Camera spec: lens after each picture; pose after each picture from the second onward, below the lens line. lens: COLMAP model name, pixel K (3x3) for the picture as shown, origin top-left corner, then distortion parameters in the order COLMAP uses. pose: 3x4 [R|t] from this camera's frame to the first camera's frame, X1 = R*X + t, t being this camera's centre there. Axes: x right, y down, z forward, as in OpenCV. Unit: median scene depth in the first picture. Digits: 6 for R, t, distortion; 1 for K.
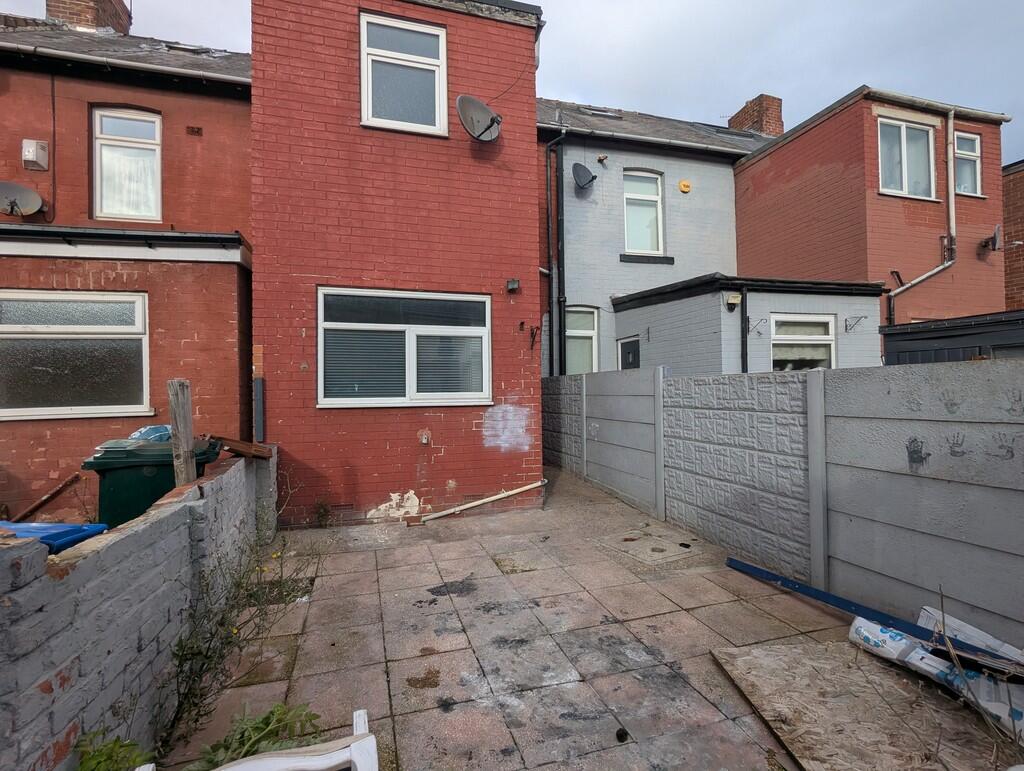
lens RADIAL K [[491.6, 0, 506.1], [0, 491.6, 384.7], [0, 0, 1]] dist [-0.005604, 0.003340]
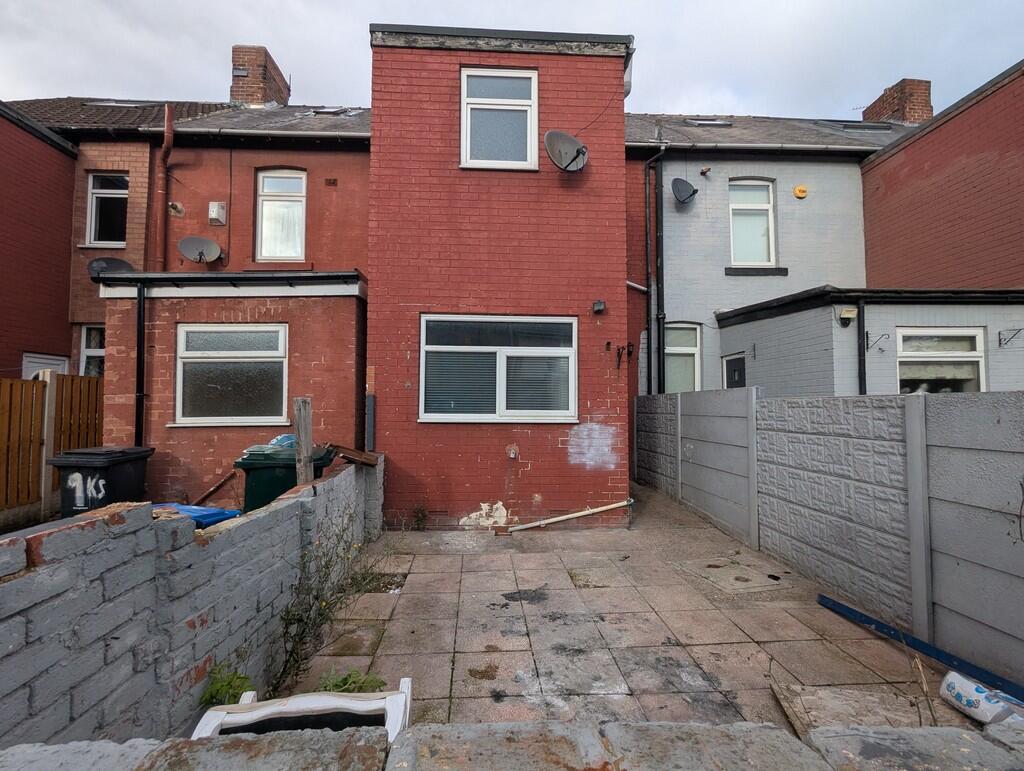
lens RADIAL K [[491.6, 0, 502.2], [0, 491.6, 384.4], [0, 0, 1]] dist [-0.005604, 0.003340]
pose [[0.971625, 0.005089, -0.236471, 0.071098], [-0.012365, 0.999494, -0.029296, -0.008783], [0.236202, 0.031389, 0.971197, -0.047017]]
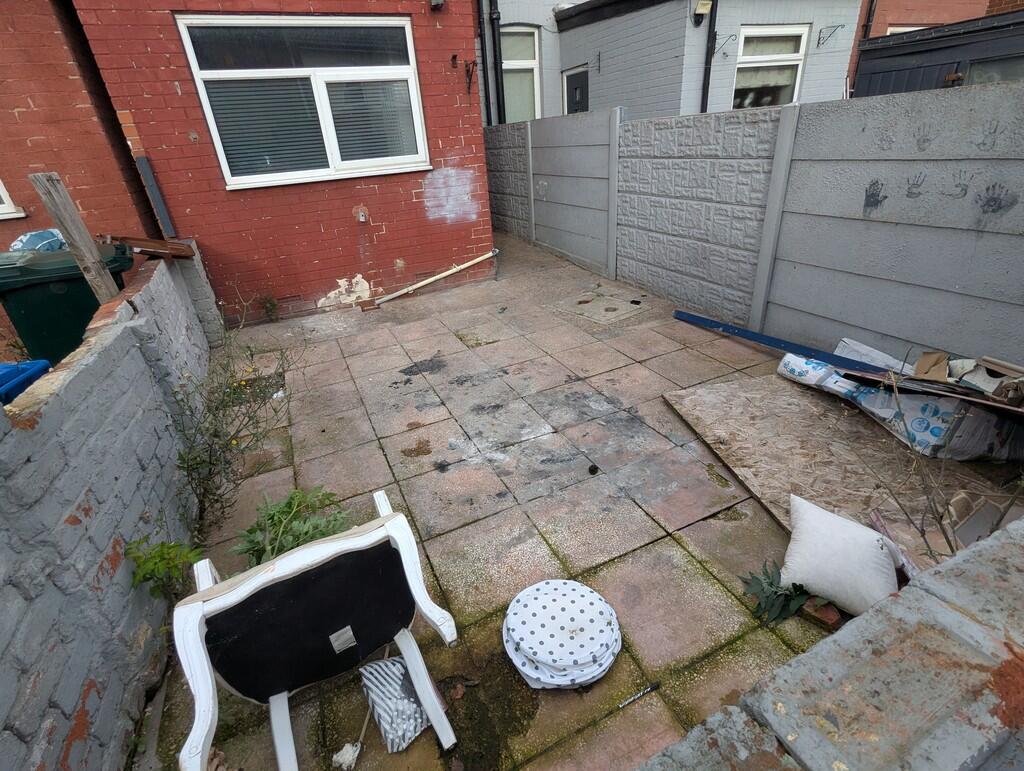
lens RADIAL K [[491.6, 0, 507.9], [0, 491.6, 389.0], [0, 0, 1]] dist [-0.005604, 0.003340]
pose [[0.988107, -0.120722, 0.095244, -0.027445], [0.062731, 0.881973, 0.467107, -0.016943], [-0.140393, -0.455577, 0.879056, 0.024949]]
